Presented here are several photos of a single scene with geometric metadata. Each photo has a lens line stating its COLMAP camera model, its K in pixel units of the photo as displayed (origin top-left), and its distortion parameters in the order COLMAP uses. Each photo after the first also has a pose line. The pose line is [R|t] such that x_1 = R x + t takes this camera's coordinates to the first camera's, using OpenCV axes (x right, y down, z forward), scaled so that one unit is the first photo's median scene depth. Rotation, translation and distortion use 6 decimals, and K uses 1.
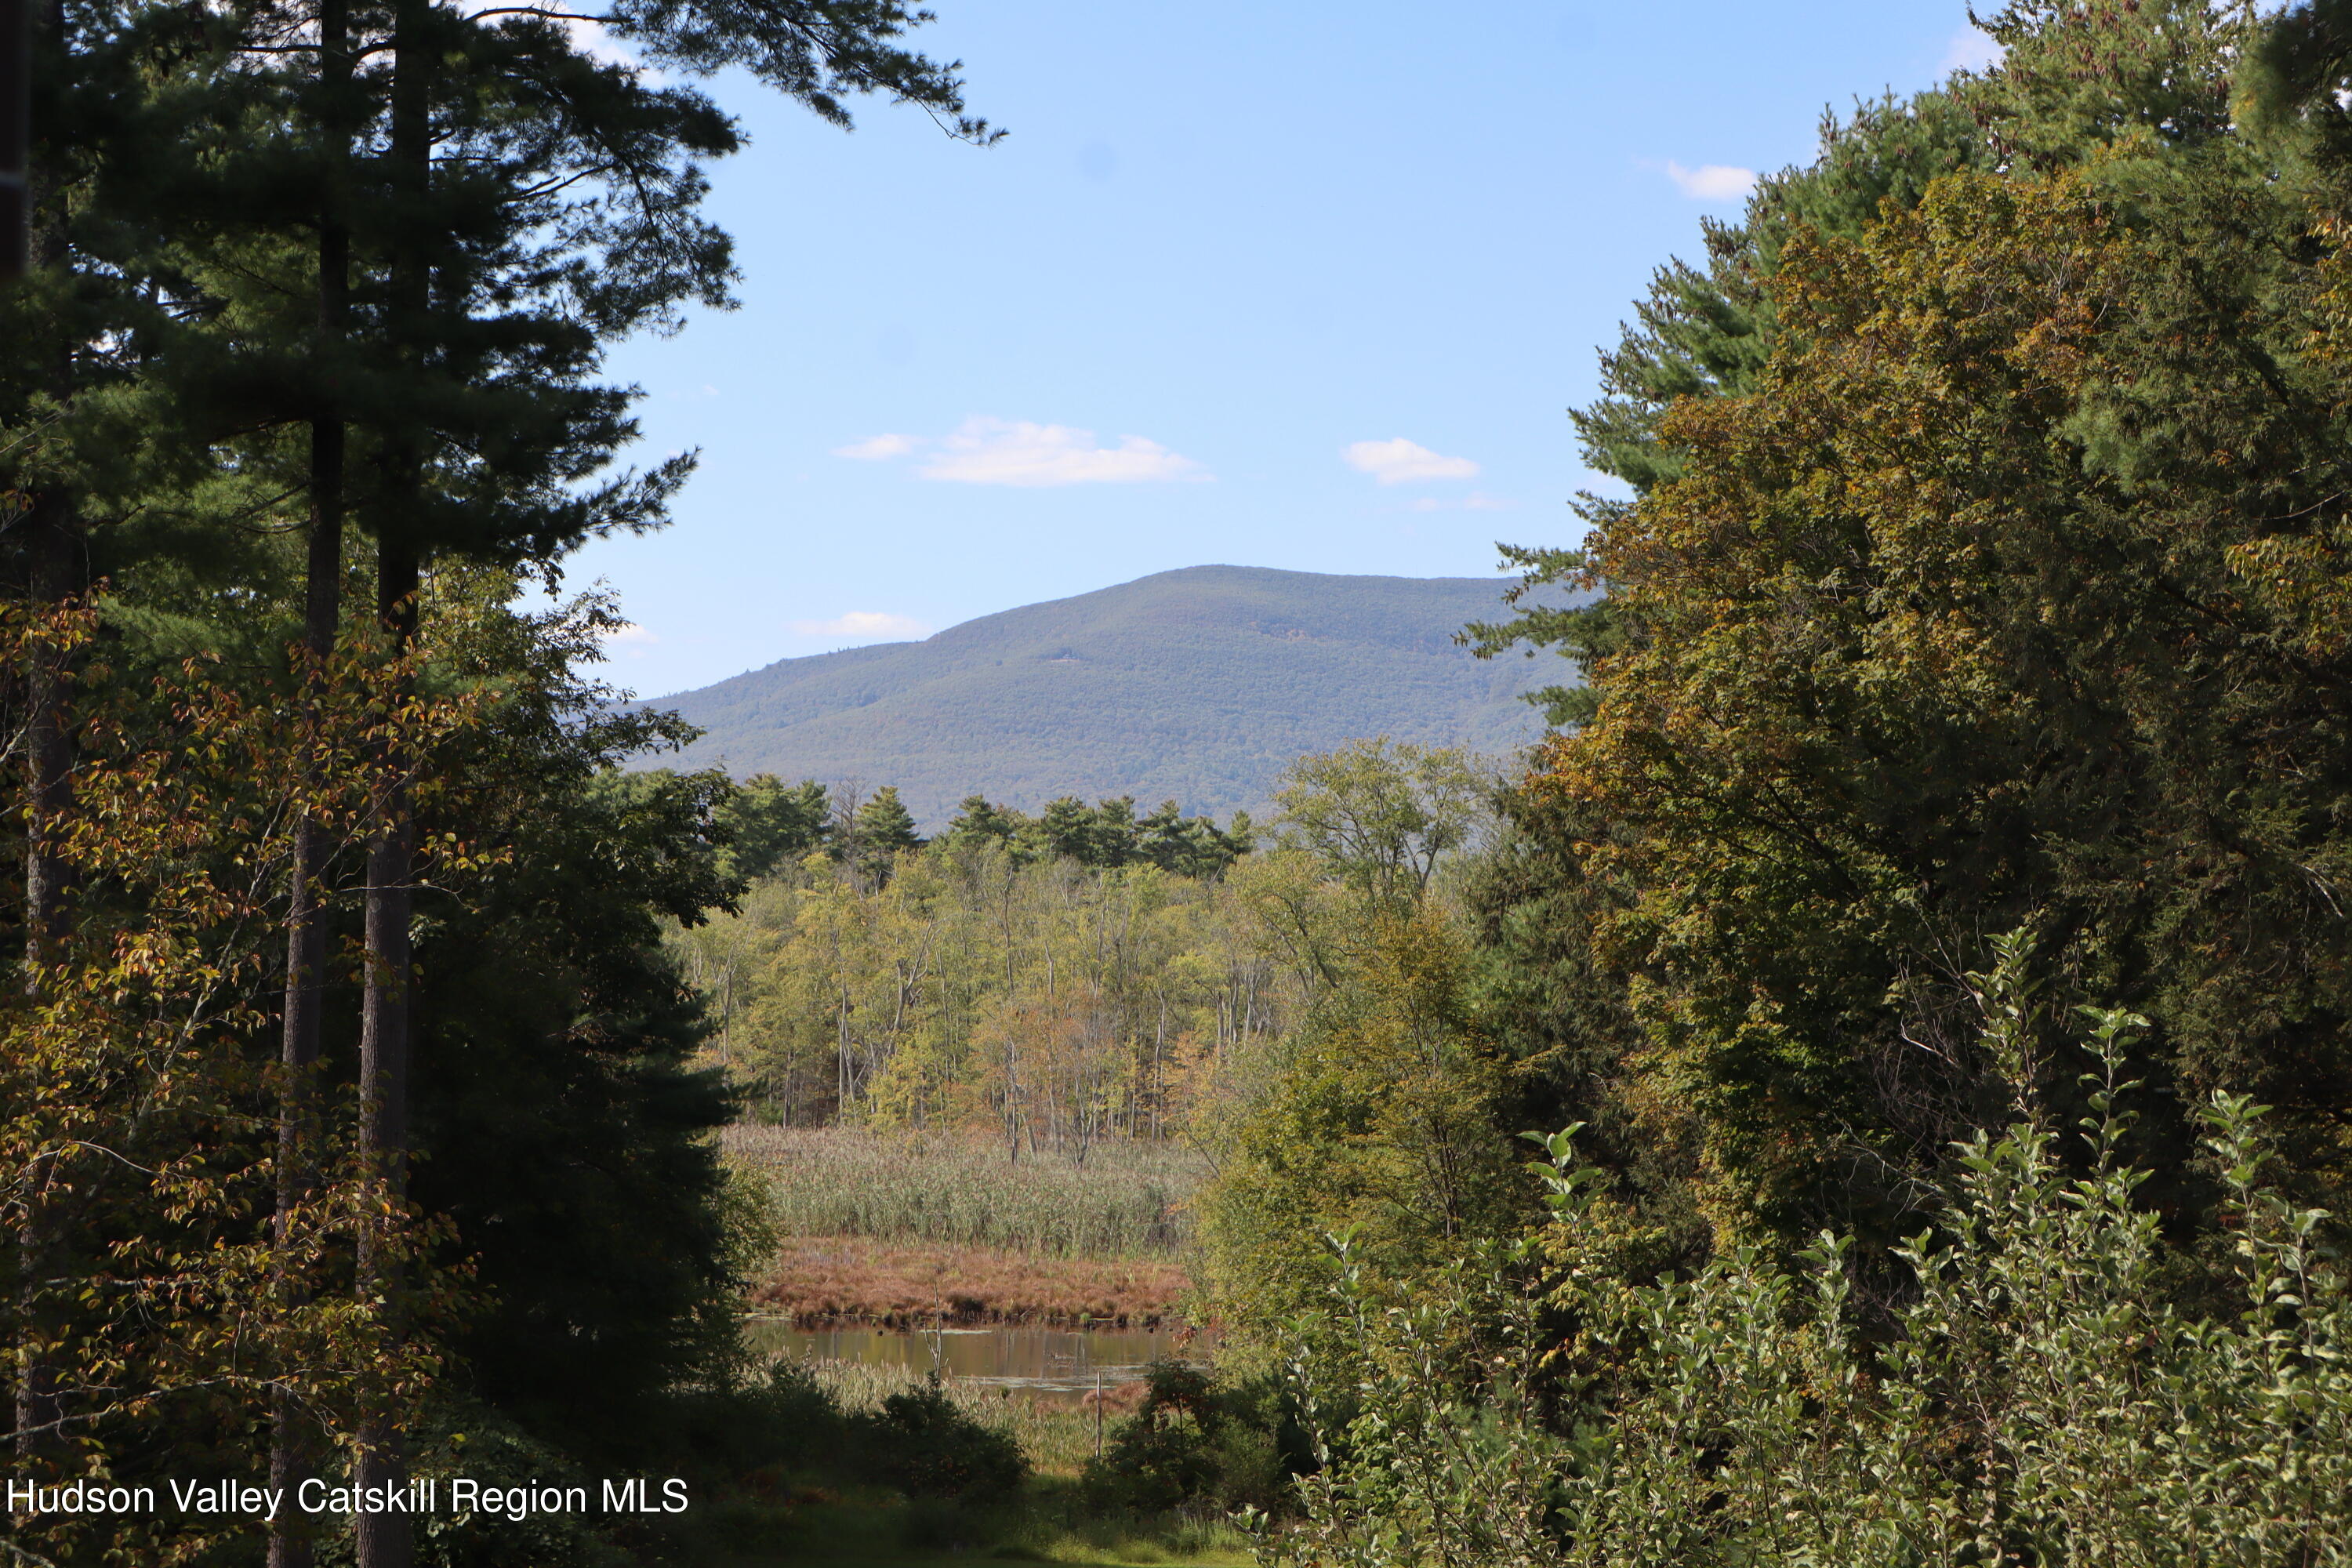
lens RADIAL K [[4907.3, 0, 1178.4], [0, 4907.3, 786.4], [0, 0, 1]] dist [-0.060420, 0.000000]
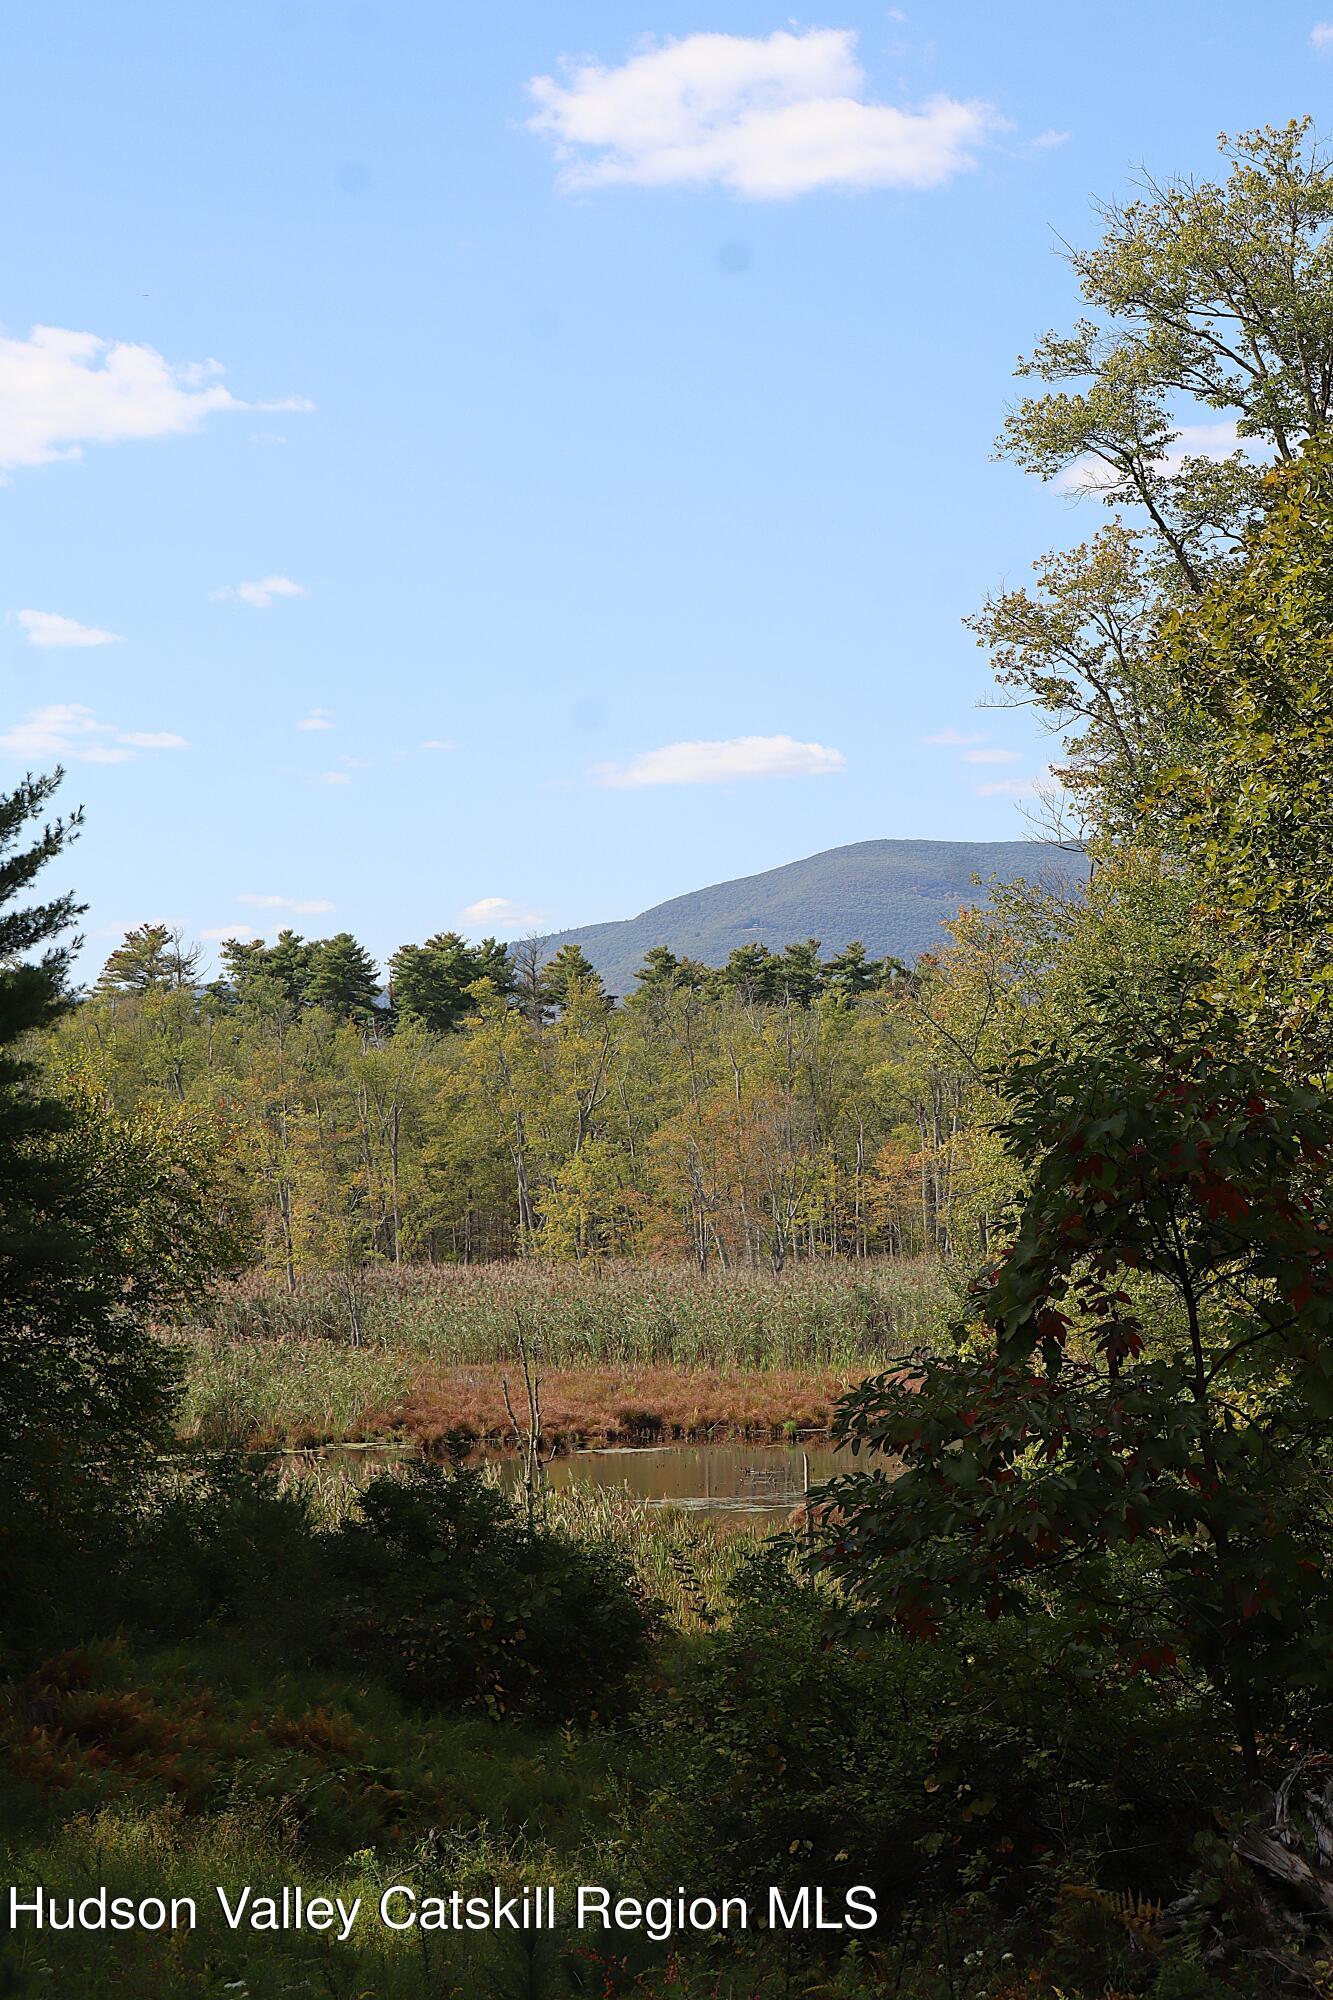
lens RADIAL K [[4195.9, 0, 666.3], [0, 4195.9, 1003.4], [0, 0, 1]] dist [0.037006, 0.000000]
pose [[0.997590, -0.052765, -0.045053, -0.004100], [0.052375, 0.998579, -0.009809, 0.038522], [0.045507, 0.007426, 0.998936, 0.274140]]
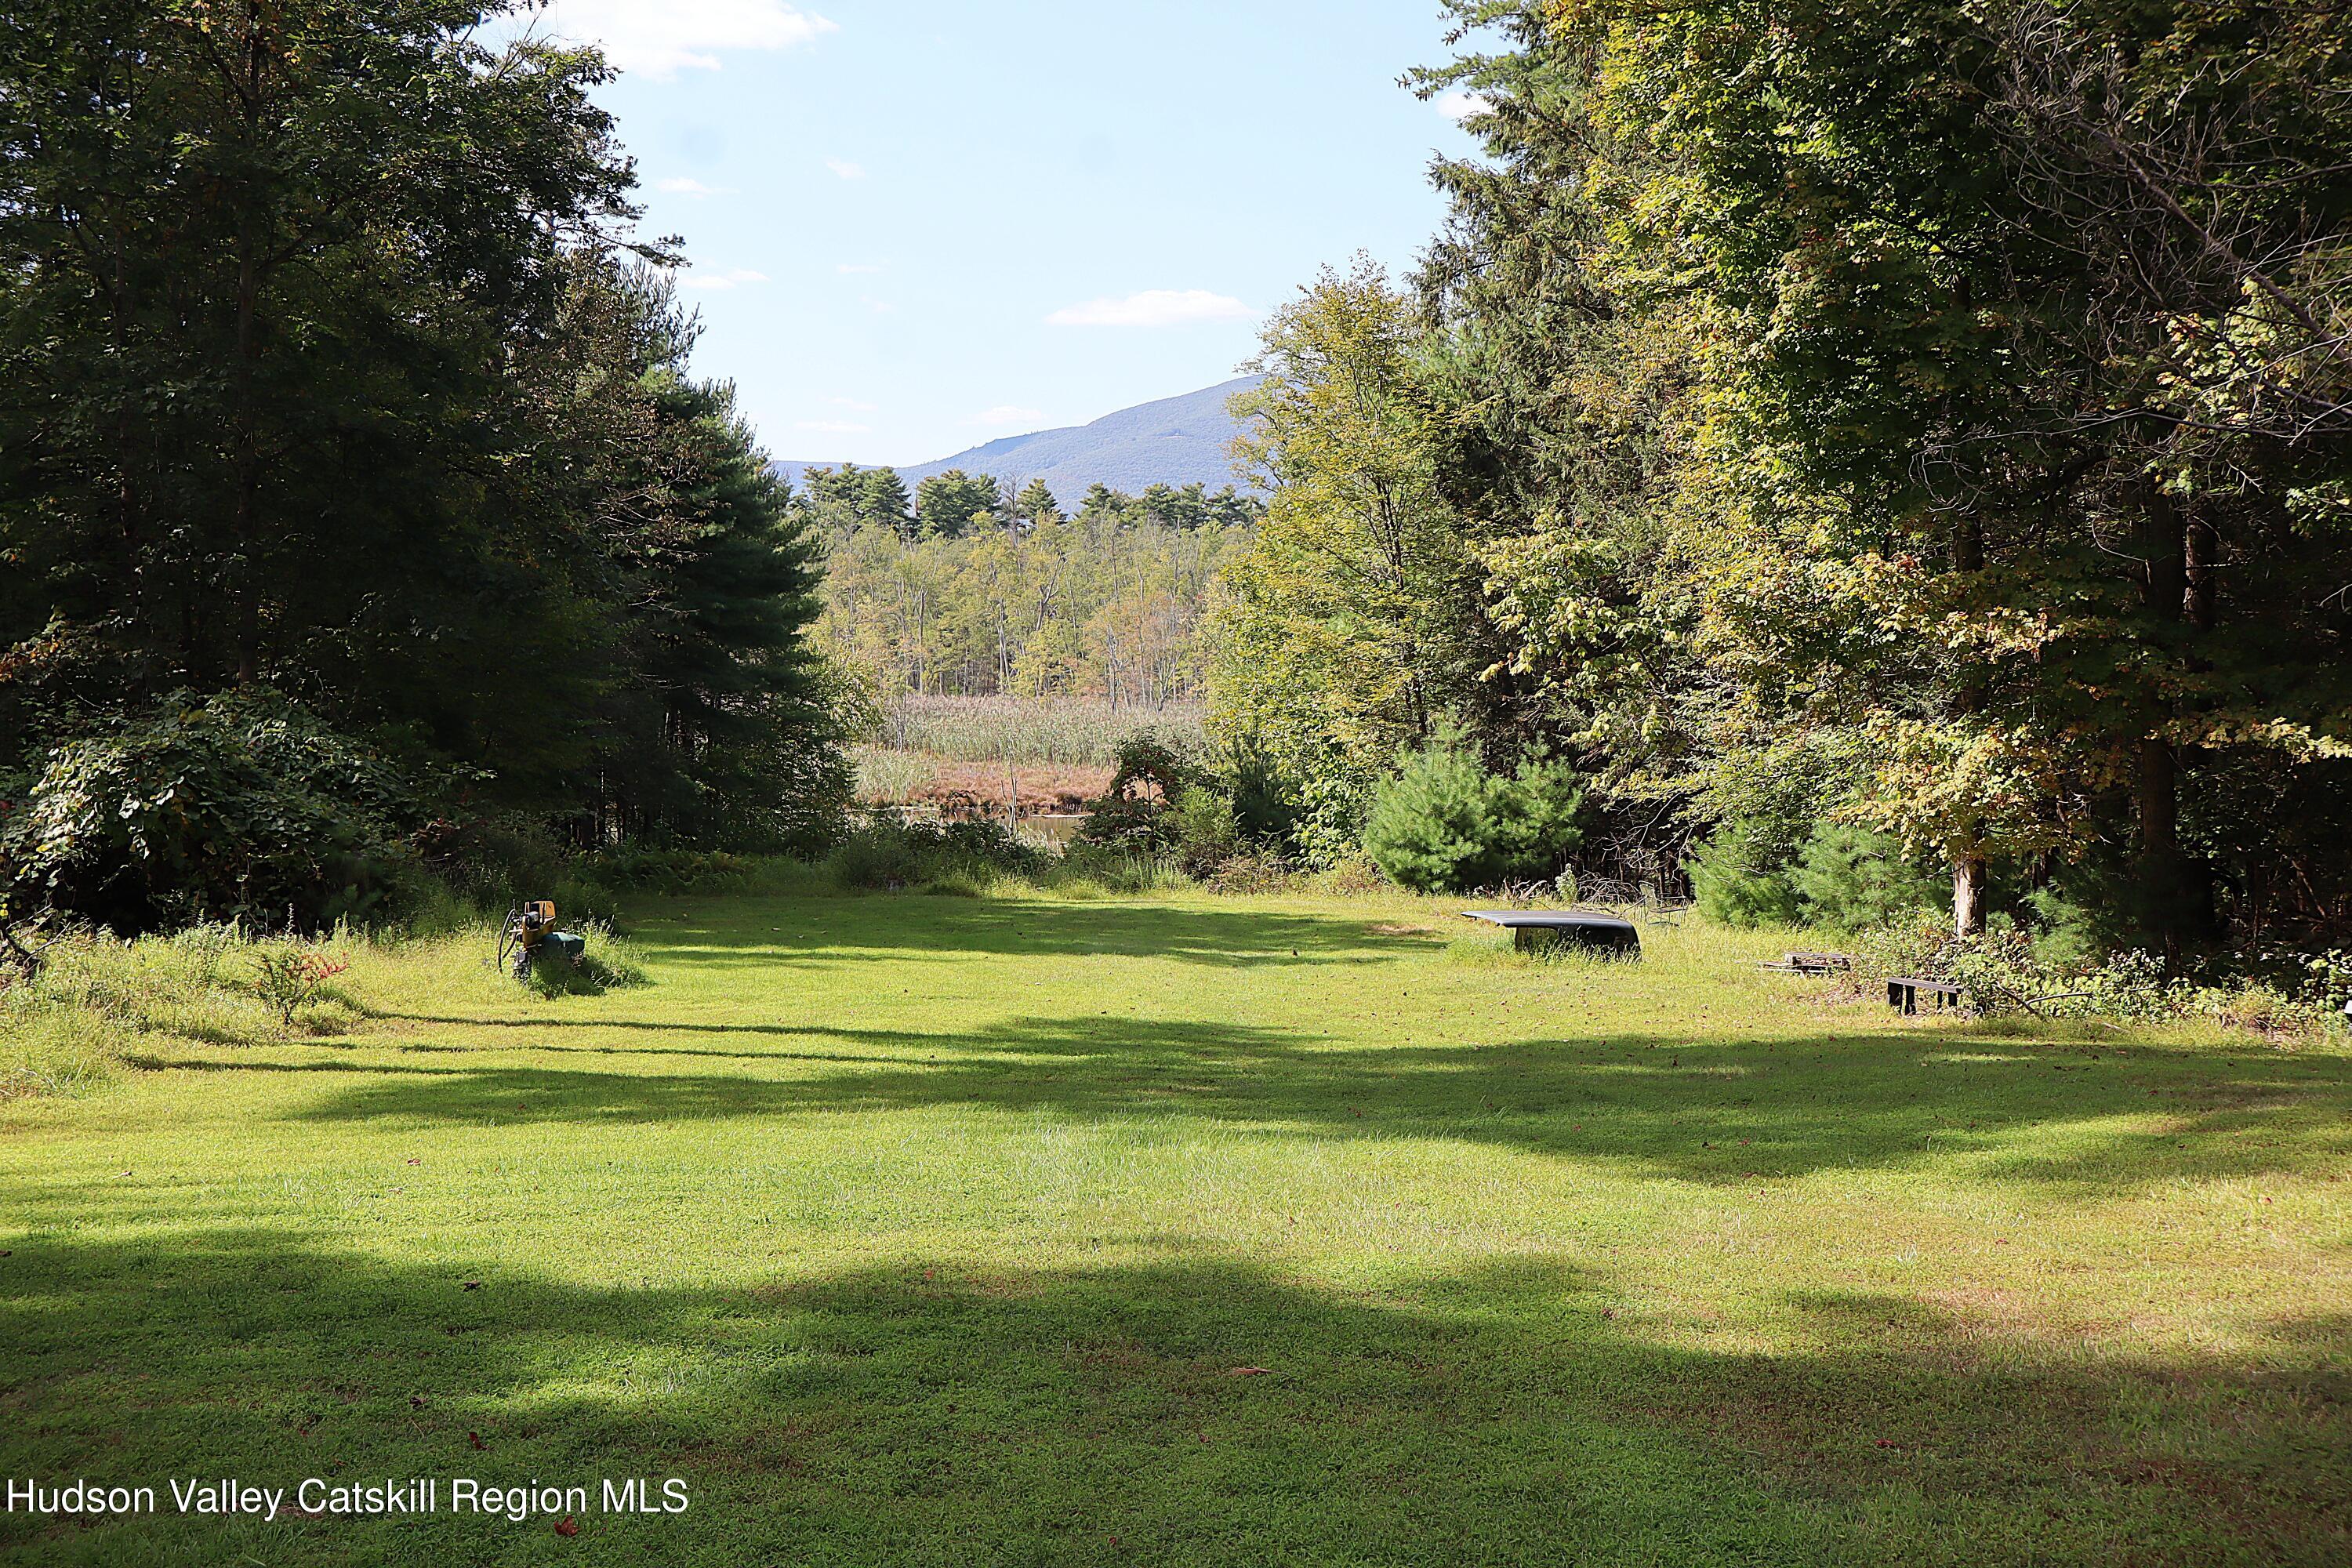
lens RADIAL K [[3105.1, 0, 1178.2], [0, 3105.1, 781.1], [0, 0, 1]] dist [0.006157, 0.000000]
pose [[0.999617, -0.013437, -0.024191, 0.007782], [0.015429, 0.996336, 0.084127, 0.022970], [0.022972, -0.084468, 0.996161, 0.105937]]
